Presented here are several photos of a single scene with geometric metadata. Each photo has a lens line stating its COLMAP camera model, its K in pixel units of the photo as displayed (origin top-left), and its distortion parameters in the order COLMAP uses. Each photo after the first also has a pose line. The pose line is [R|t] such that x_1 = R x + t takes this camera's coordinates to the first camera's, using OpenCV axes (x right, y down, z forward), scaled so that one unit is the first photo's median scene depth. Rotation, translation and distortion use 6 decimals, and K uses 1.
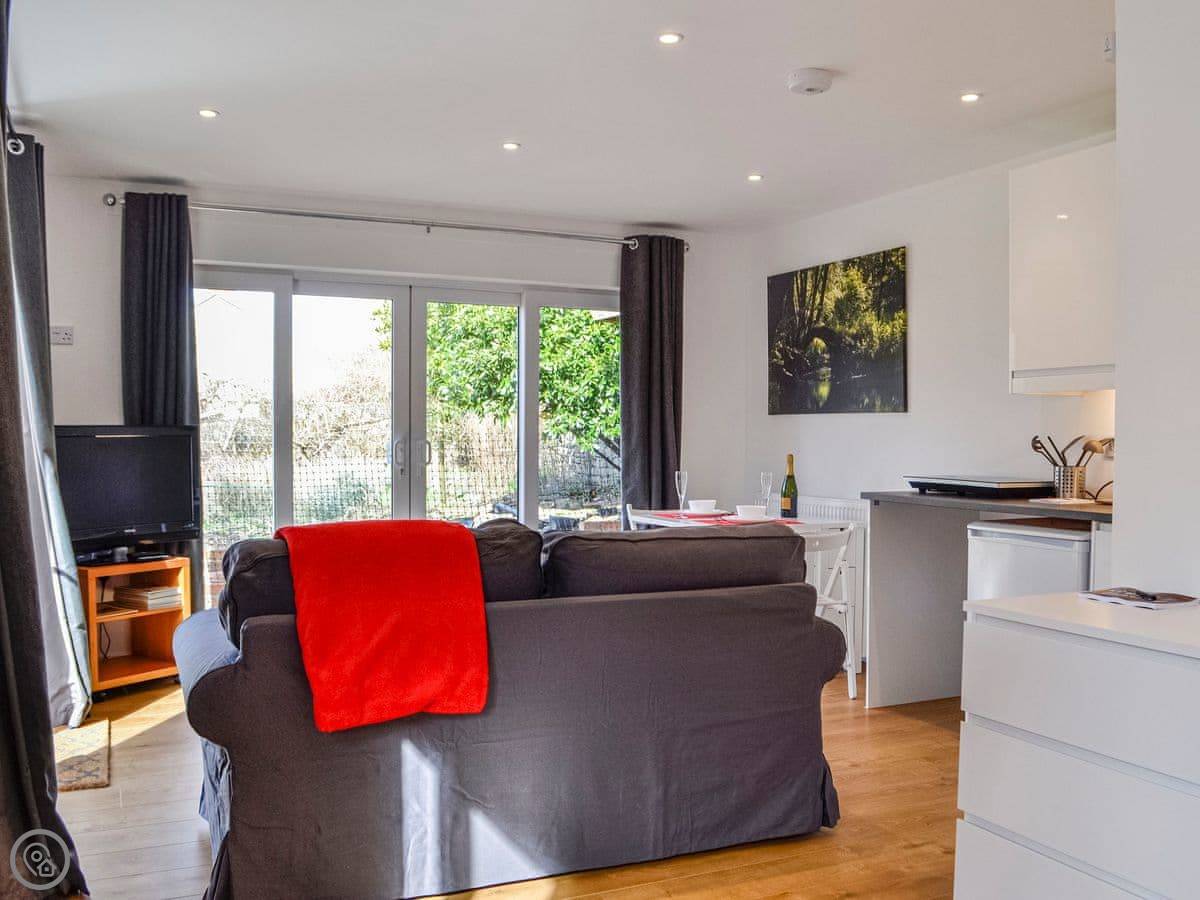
lens RADIAL K [[1095.8, 0, 600.0], [0, 1095.8, 450.0], [0, 0, 1]] dist [-0.042307, -0.000621]
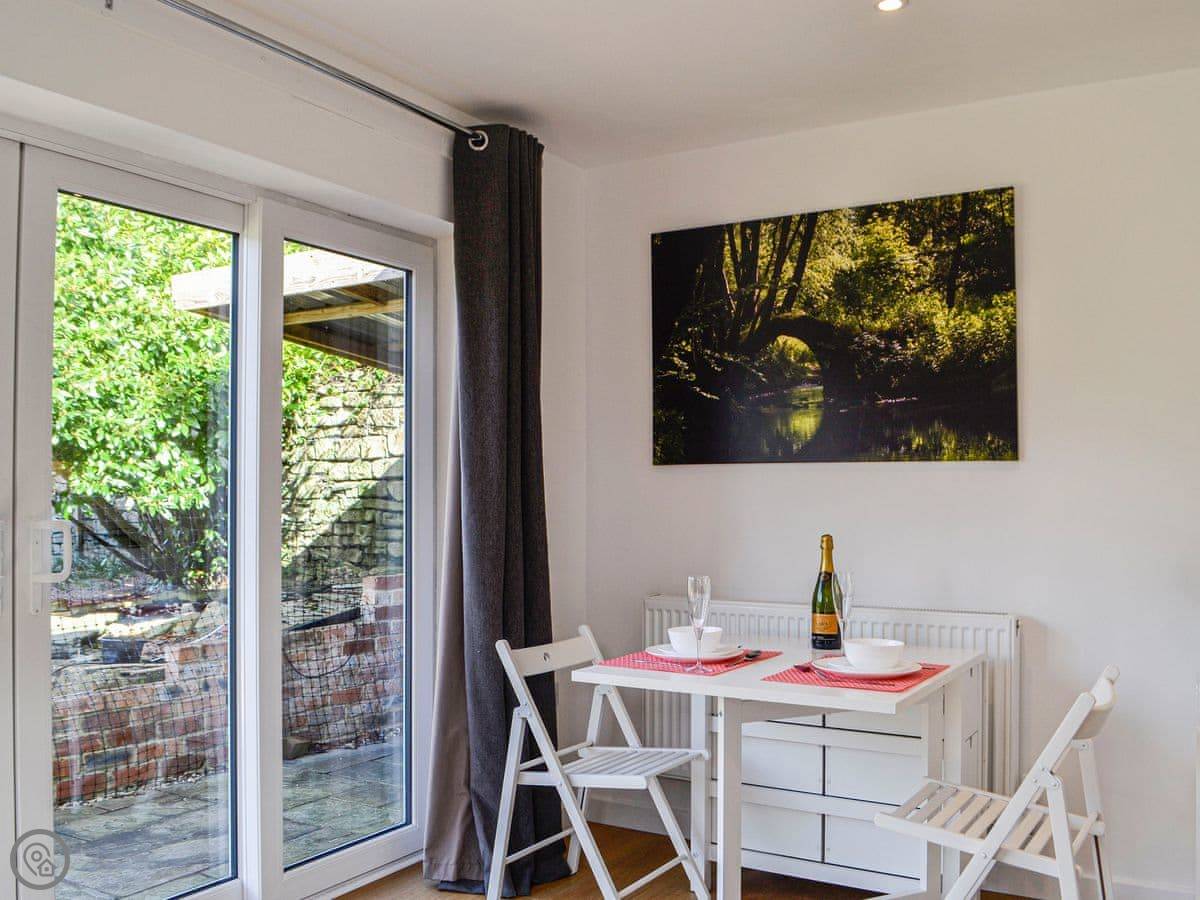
lens RADIAL K [[1095.8, 0, 600.0], [0, 1095.8, 450.0], [0, 0, 1]] dist [-0.042307, -0.000621]
pose [[0.822774, 0.026054, 0.567771, -0.221735], [0.007369, 0.998376, -0.056492, -0.007432], [-0.568321, 0.050664, 0.821246, 0.572362]]
